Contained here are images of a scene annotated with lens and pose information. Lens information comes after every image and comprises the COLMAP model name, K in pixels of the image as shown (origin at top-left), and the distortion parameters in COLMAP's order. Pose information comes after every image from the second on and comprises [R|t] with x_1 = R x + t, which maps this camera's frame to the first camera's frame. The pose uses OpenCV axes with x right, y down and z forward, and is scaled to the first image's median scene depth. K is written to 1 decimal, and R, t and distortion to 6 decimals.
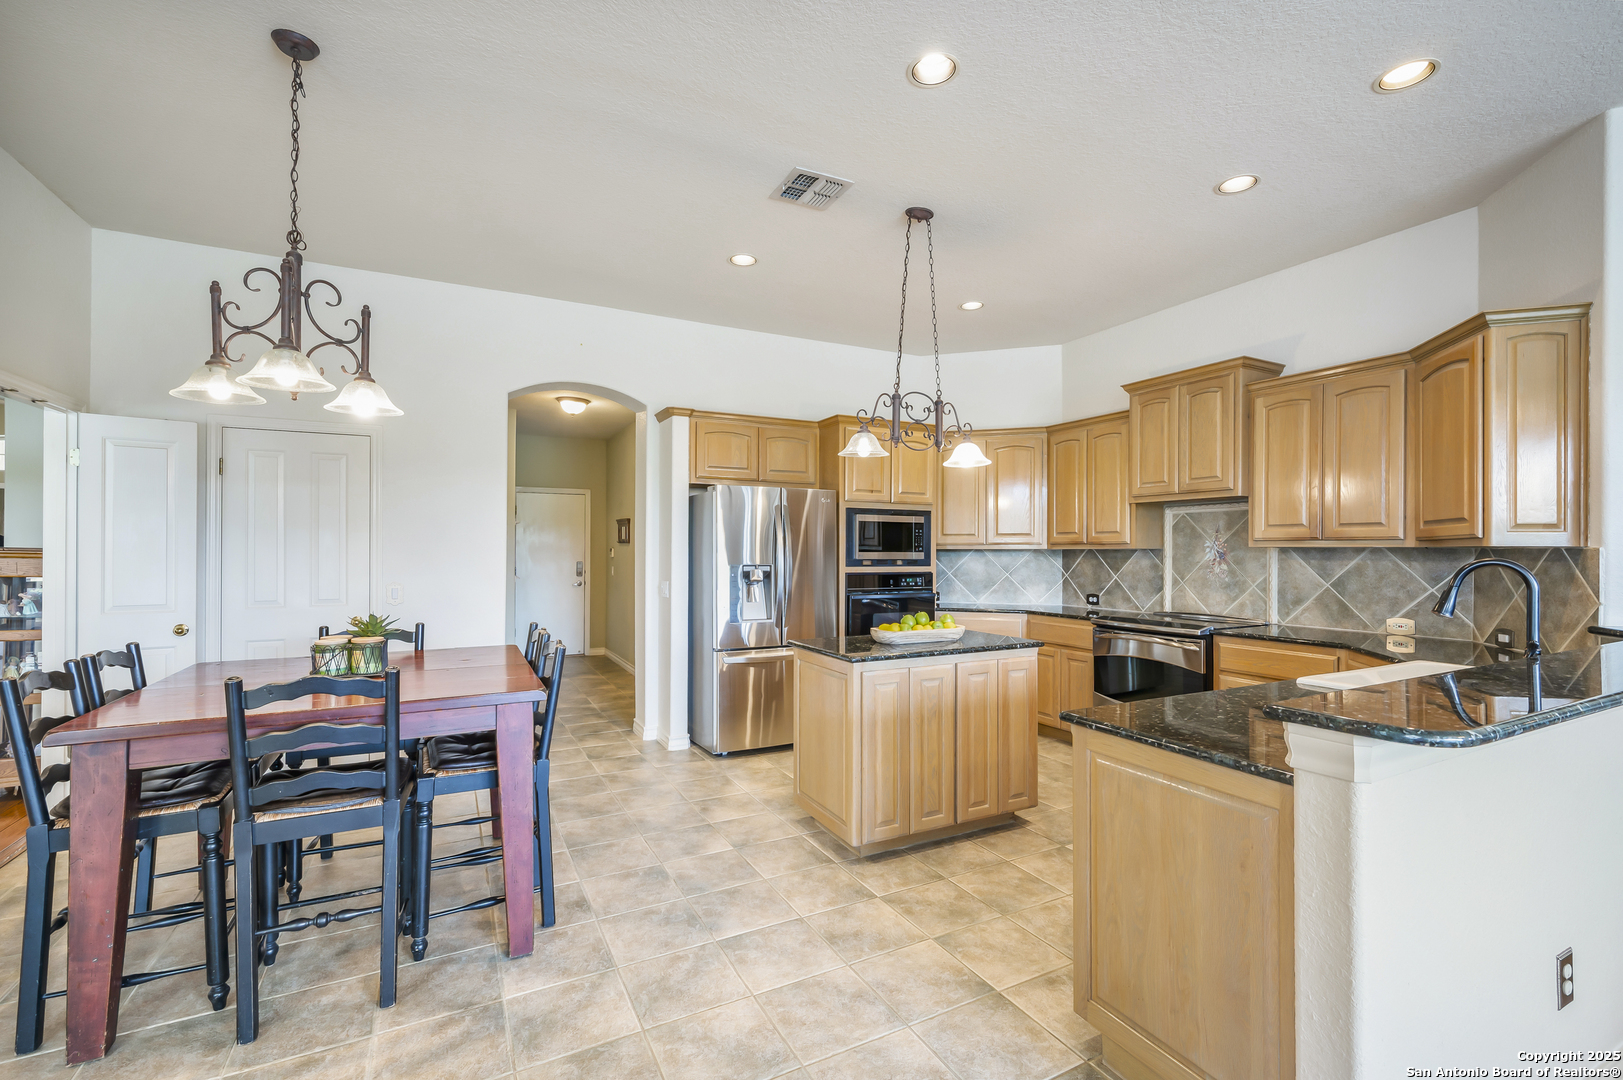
lens RADIAL K [[709.6, 0, 820.4], [0, 709.6, 549.5], [0, 0, 1]] dist [-0.000608, 0.001306]
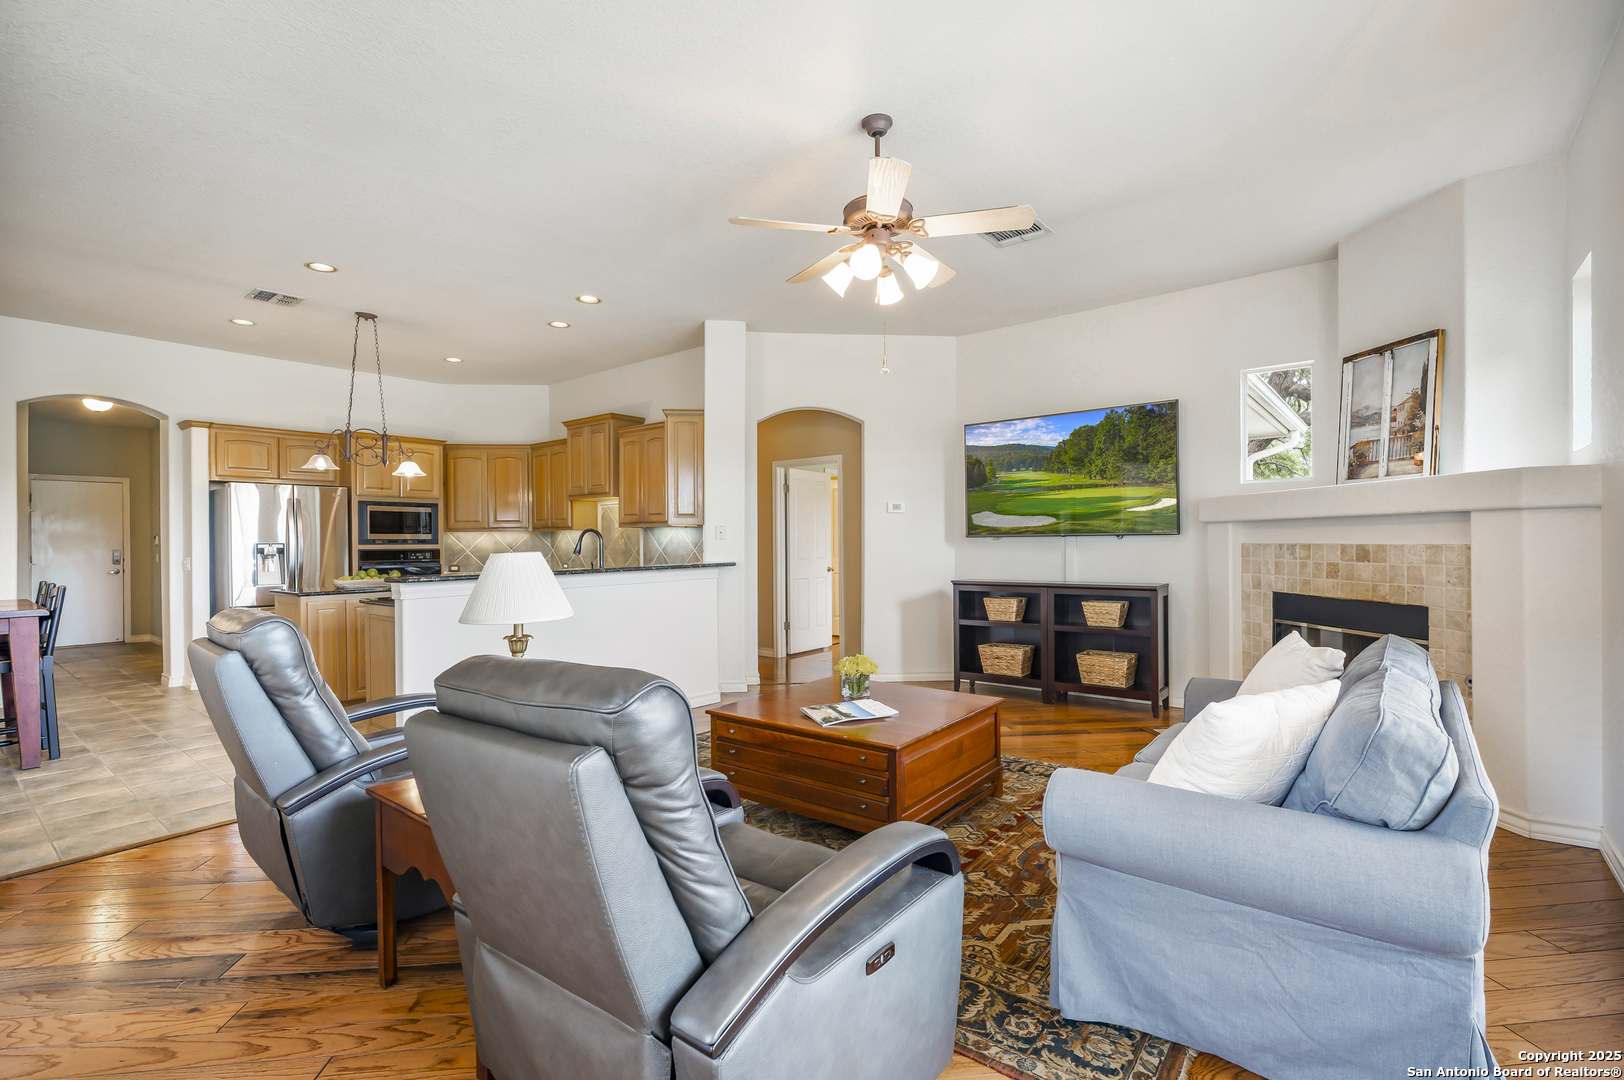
lens RADIAL K [[731.1, 0, 806.2], [0, 731.1, 542.2], [0, 0, 1]] dist [0.000013, -0.000985]
pose [[0.918868, -0.012204, 0.394377, 0.327127], [0.011196, 0.999926, 0.004858, 0.027165], [-0.394407, -0.000049, 0.918936, -0.729212]]
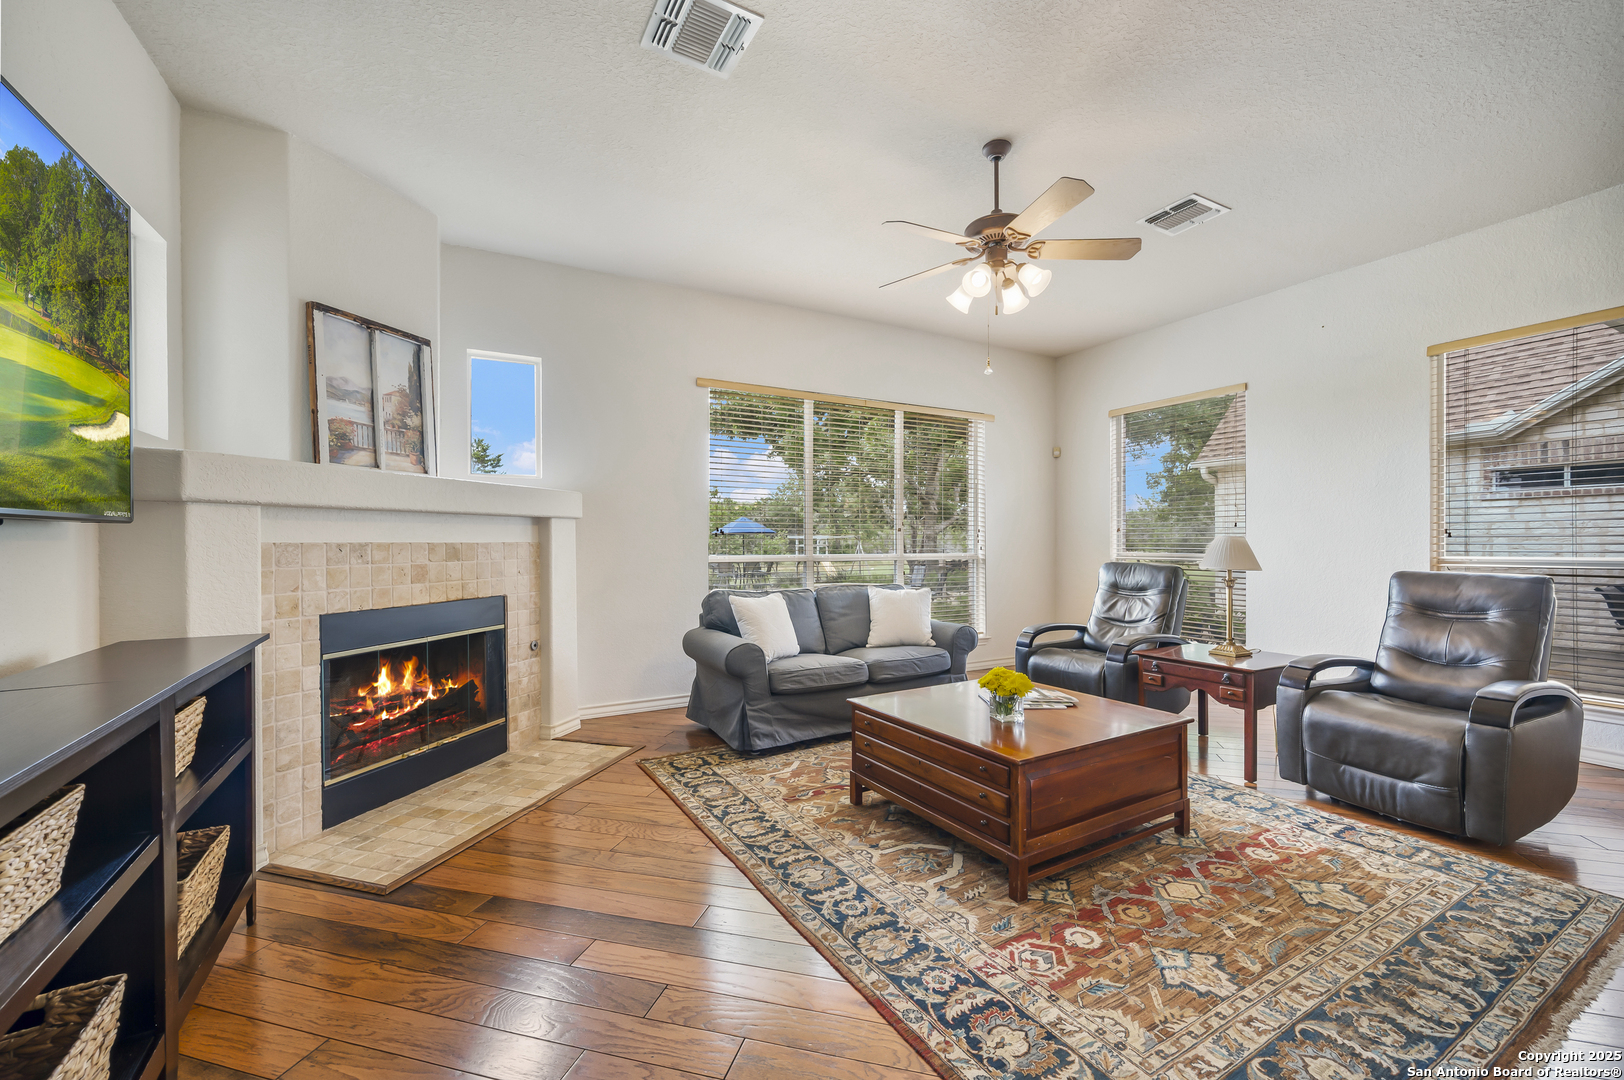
lens RADIAL K [[656.5, 0, 809.3], [0, 656.5, 547.3], [0, 0, 1]] dist [0.001508, 0.001405]
pose [[-0.999709, 0.000917, -0.024091, 0.907139], [0.000676, 0.999949, 0.010027, 0.039423], [0.024099, 0.010008, -0.999659, 0.627215]]
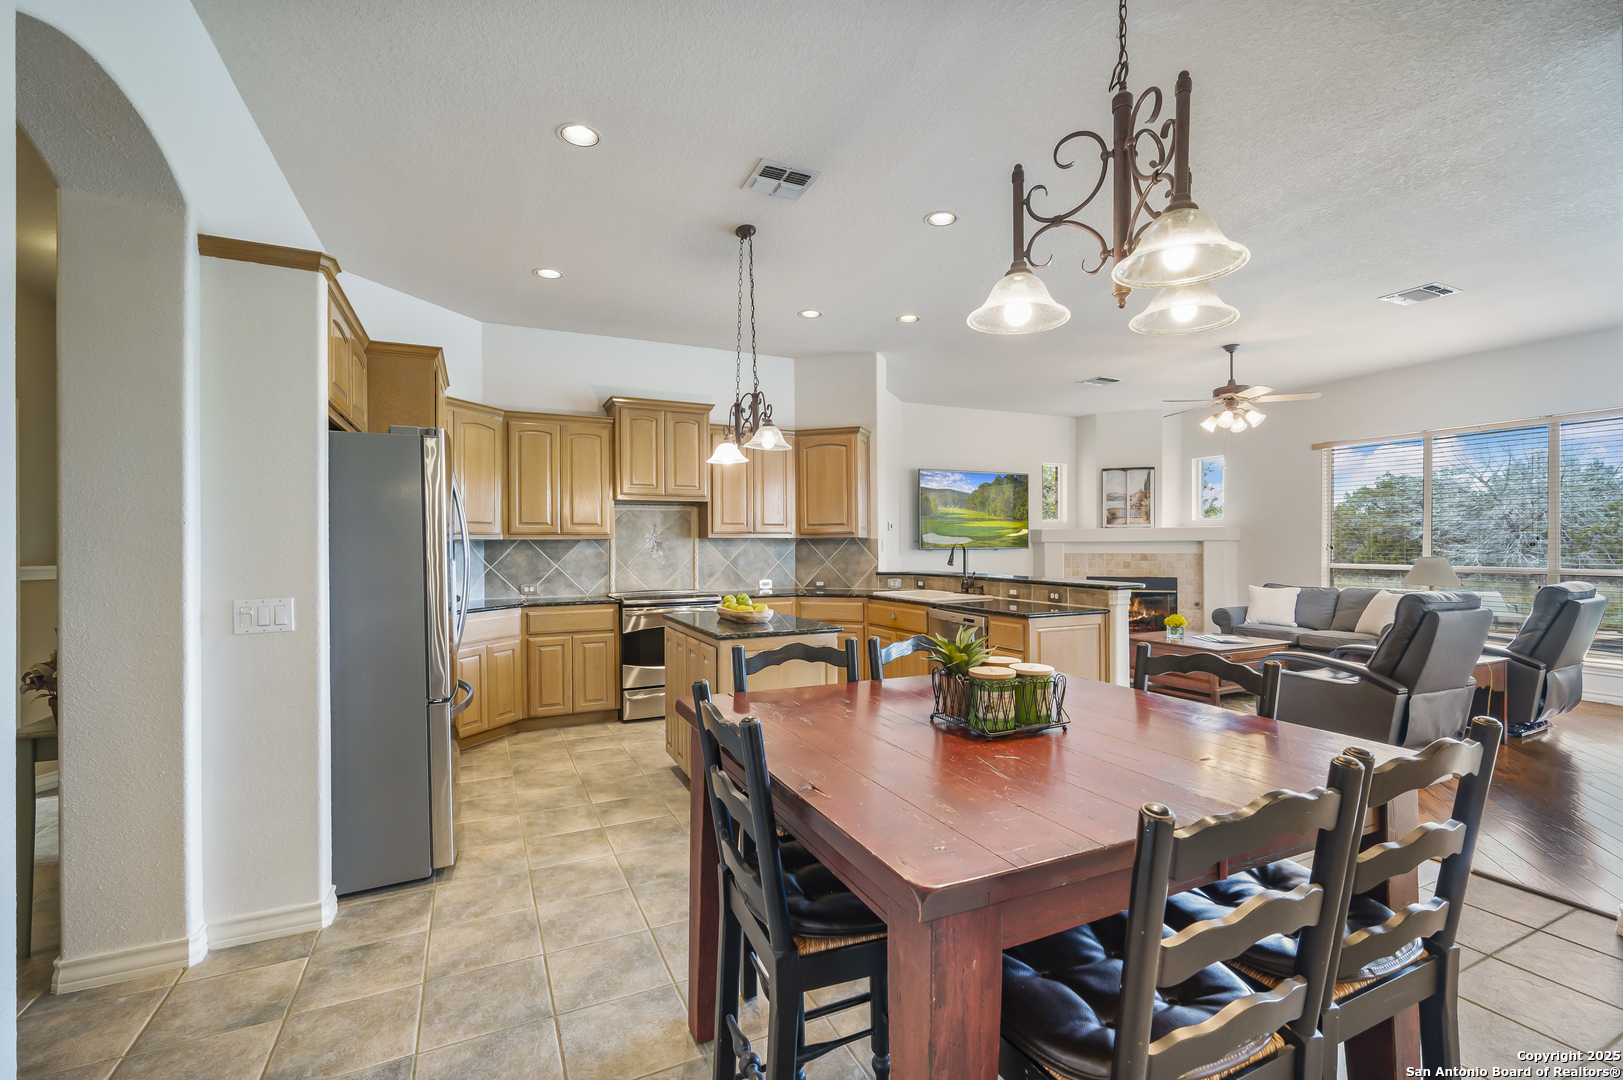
lens RADIAL K [[709.6, 0, 825.4], [0, 709.6, 547.1], [0, 0, 1]] dist [-0.000608, 0.001306]
pose [[0.033889, -0.003782, 0.999418, -0.787259], [0.005286, 0.999980, 0.003605, 0.011022], [-0.999412, 0.005160, 0.033908, 0.689810]]
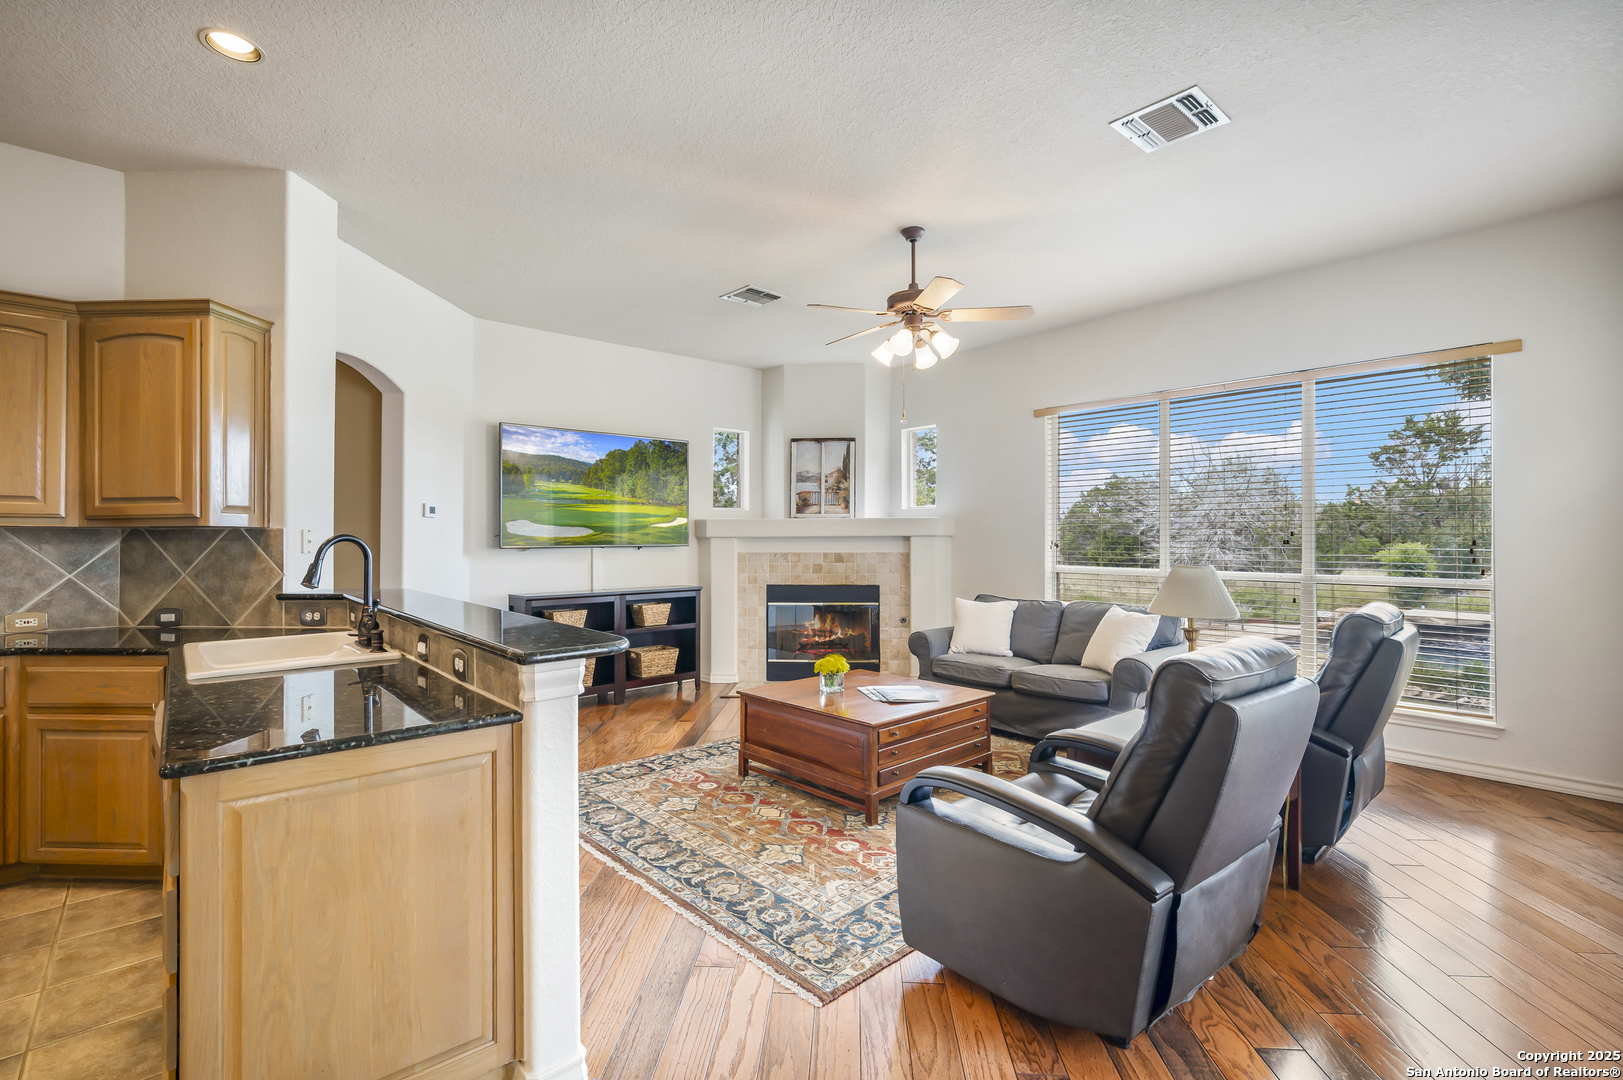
lens RADIAL K [[730.6, 0, 807.3], [0, 730.6, 531.8], [0, 0, 1]] dist [0.000013, -0.000985]
pose [[-0.236400, 0.009438, 0.971610, -0.203142], [0.002703, 0.999955, -0.009055, 0.010835], [-0.971652, 0.000486, -0.236415, 0.269717]]
